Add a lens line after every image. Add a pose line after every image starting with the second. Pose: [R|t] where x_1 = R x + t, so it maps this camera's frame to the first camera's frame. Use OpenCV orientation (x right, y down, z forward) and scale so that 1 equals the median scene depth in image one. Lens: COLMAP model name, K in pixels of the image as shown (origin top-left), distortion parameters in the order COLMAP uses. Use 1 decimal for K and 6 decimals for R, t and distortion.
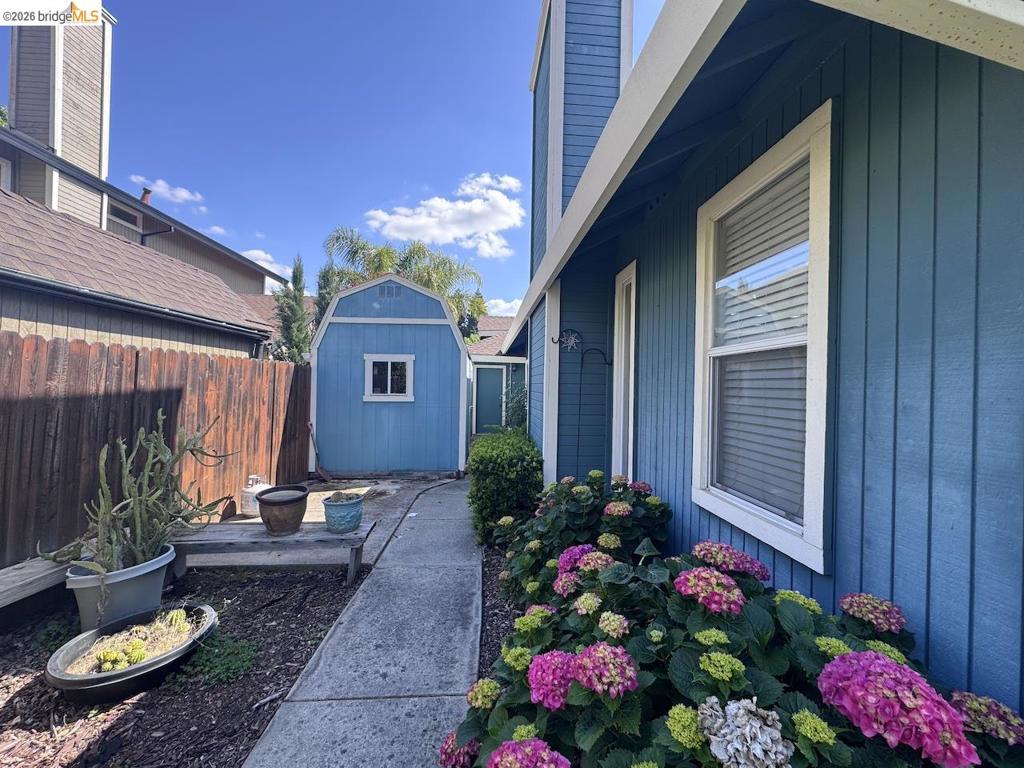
lens RADIAL K [[411.2, 0, 513.4], [0, 411.2, 382.0], [0, 0, 1]] dist [-0.005920, 0.001334]
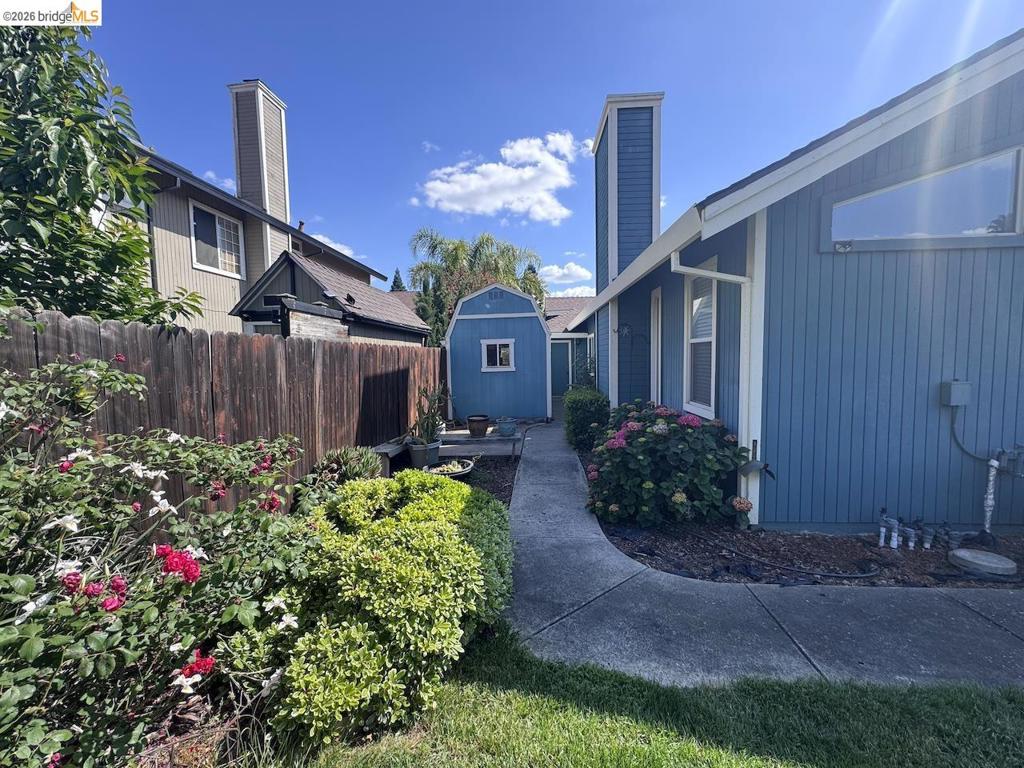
lens RADIAL K [[411.2, 0, 514.1], [0, 411.2, 384.0], [0, 0, 1]] dist [-0.005920, 0.001334]
pose [[0.990732, -0.029641, -0.132554, -0.055950], [0.039681, 0.996487, 0.073754, -0.014052], [0.129902, -0.078331, 0.988428, -0.443028]]
